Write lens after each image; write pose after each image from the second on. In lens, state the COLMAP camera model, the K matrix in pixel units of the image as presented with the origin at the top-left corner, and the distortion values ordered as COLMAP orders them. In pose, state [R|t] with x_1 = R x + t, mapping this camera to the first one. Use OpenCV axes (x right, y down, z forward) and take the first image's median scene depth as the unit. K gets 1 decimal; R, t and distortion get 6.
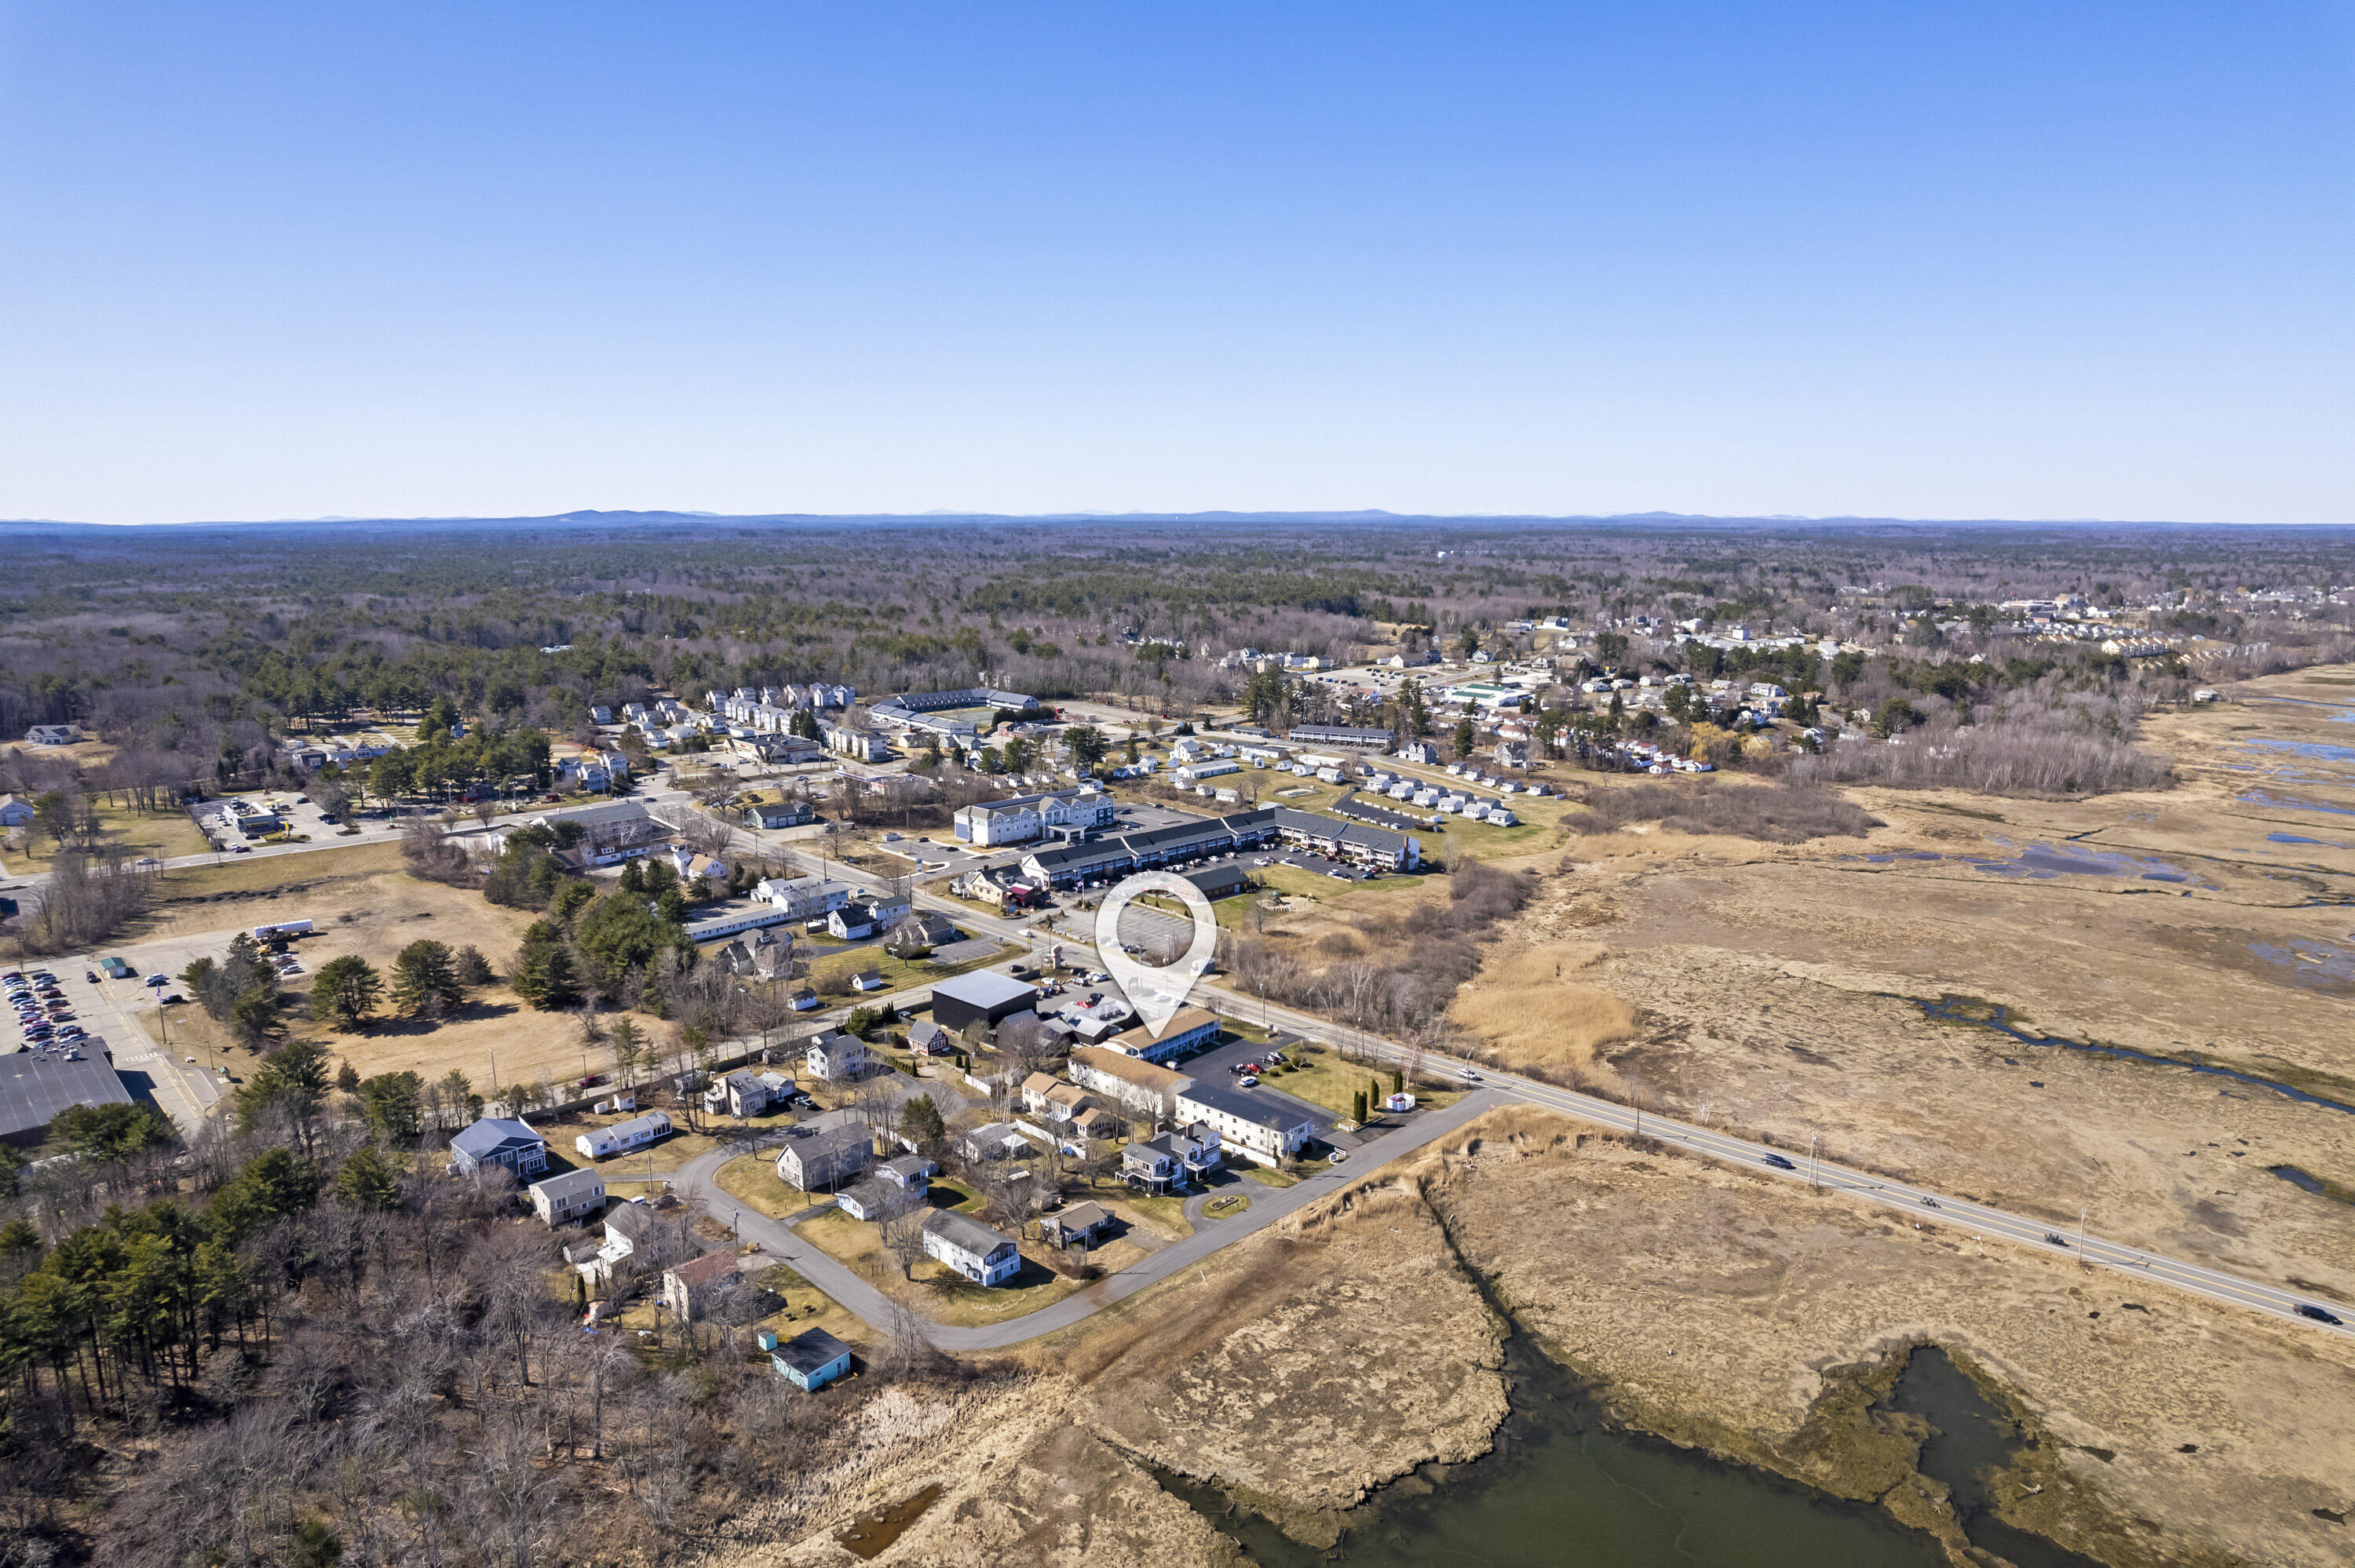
lens RADIAL K [[1498.6, 0, 1179.3], [0, 1498.6, 784.9], [0, 0, 1]] dist [-0.040538, 0.014378]
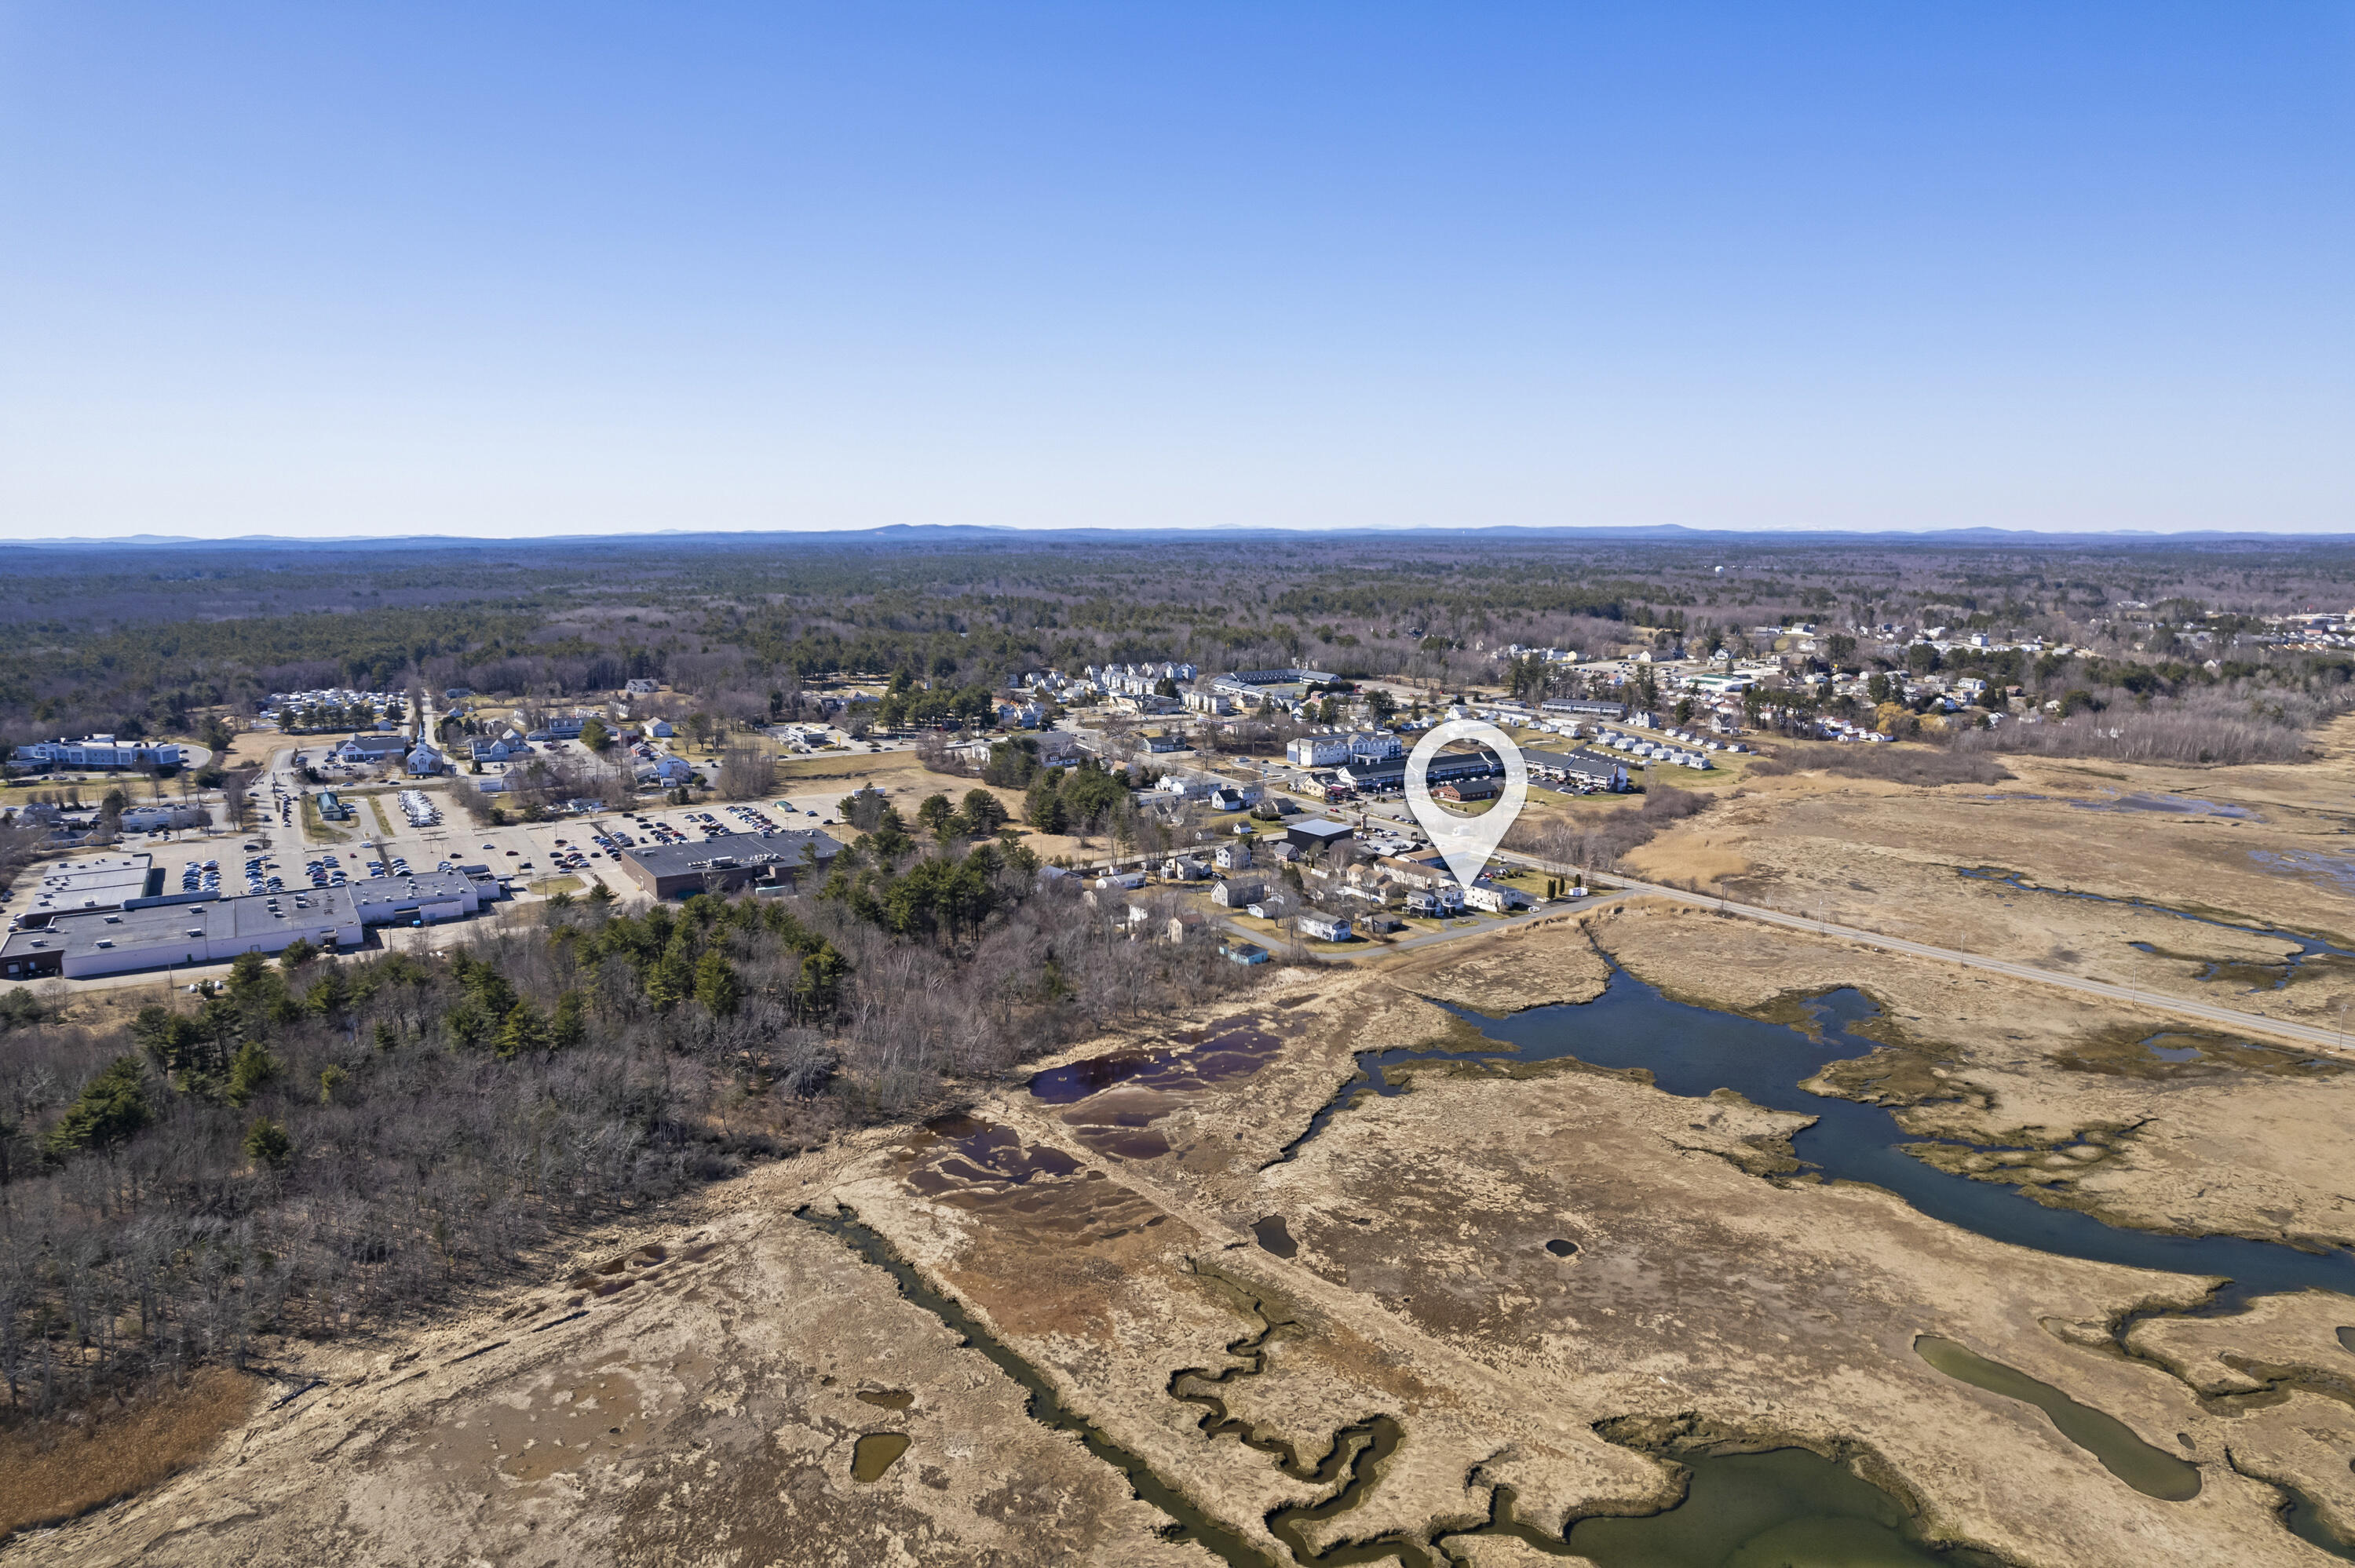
lens RADIAL K [[1498.6, 0, 1177.8], [0, 1498.6, 777.5], [0, 0, 1]] dist [-0.040538, 0.014378]
pose [[0.982330, 0.029994, -0.184737, 0.008312], [-0.032596, 0.999407, -0.011064, 0.061607], [0.184296, 0.016890, 0.982726, -0.353516]]
